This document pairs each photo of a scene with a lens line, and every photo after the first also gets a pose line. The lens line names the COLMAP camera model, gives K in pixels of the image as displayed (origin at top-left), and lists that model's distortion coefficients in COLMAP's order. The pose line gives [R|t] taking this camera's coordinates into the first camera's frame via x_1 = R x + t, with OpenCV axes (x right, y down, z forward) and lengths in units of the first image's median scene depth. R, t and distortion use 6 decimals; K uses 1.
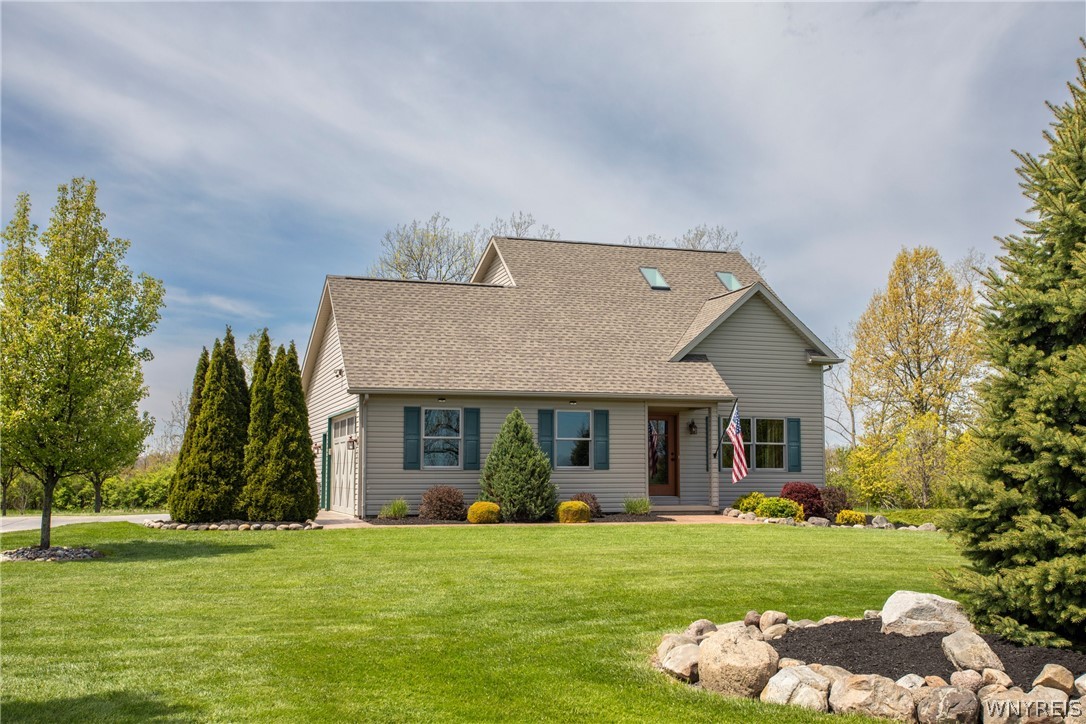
lens RADIAL K [[1106.8, 0, 541.4], [0, 1106.8, 357.7], [0, 0, 1]] dist [0.019210, 0.000000]
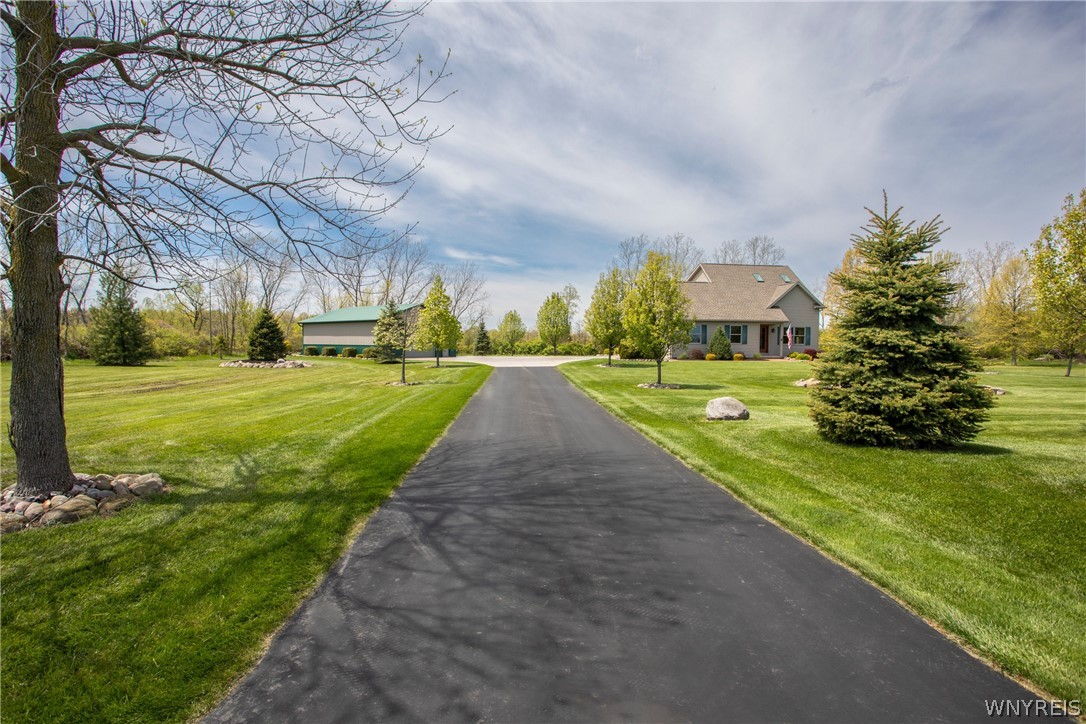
lens RADIAL K [[529.6, 0, 532.3], [0, 529.6, 366.6], [0, 0, 1]] dist [-0.073337, 0.033016]
pose [[0.976479, 0.015189, -0.215076, -0.209903], [0.018684, 0.987803, 0.154587, -0.076140], [0.214800, -0.154969, 0.964285, -0.564368]]
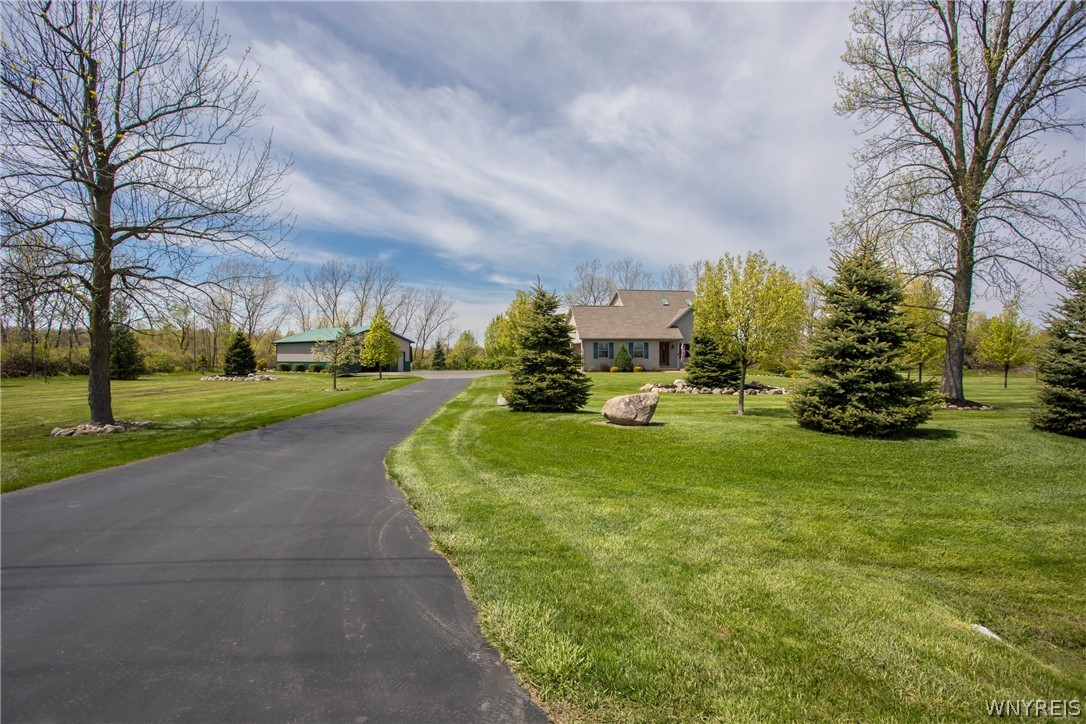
lens RADIAL K [[529.6, 0, 539.7], [0, 529.6, 365.9], [0, 0, 1]] dist [-0.073337, 0.033016]
pose [[0.981712, 0.000677, -0.190373, 0.040286], [0.023274, 0.992066, 0.123546, -0.101166], [0.188946, -0.125717, 0.973907, -0.791451]]
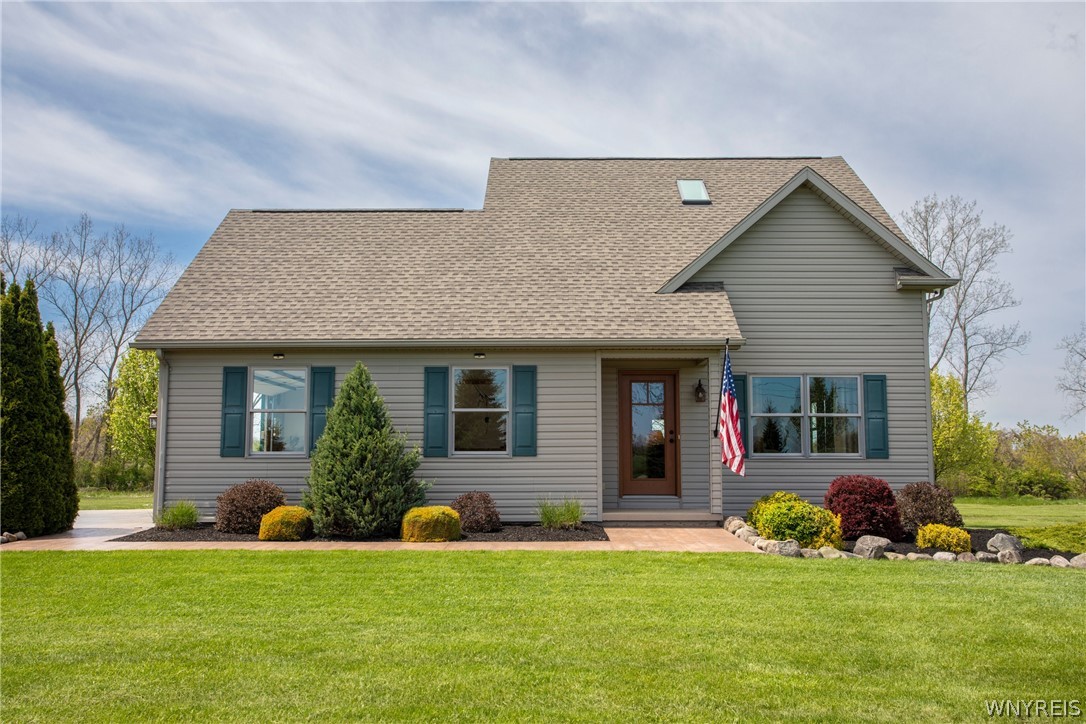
lens RADIAL K [[966.0, 0, 515.4], [0, 966.0, 360.3], [0, 0, 1]] dist [0.003697, 0.020147]
pose [[0.952271, -0.033534, -0.303406, 0.220176], [0.033546, 0.999424, -0.005174, 0.046350], [0.303405, -0.005251, 0.952847, 0.445896]]
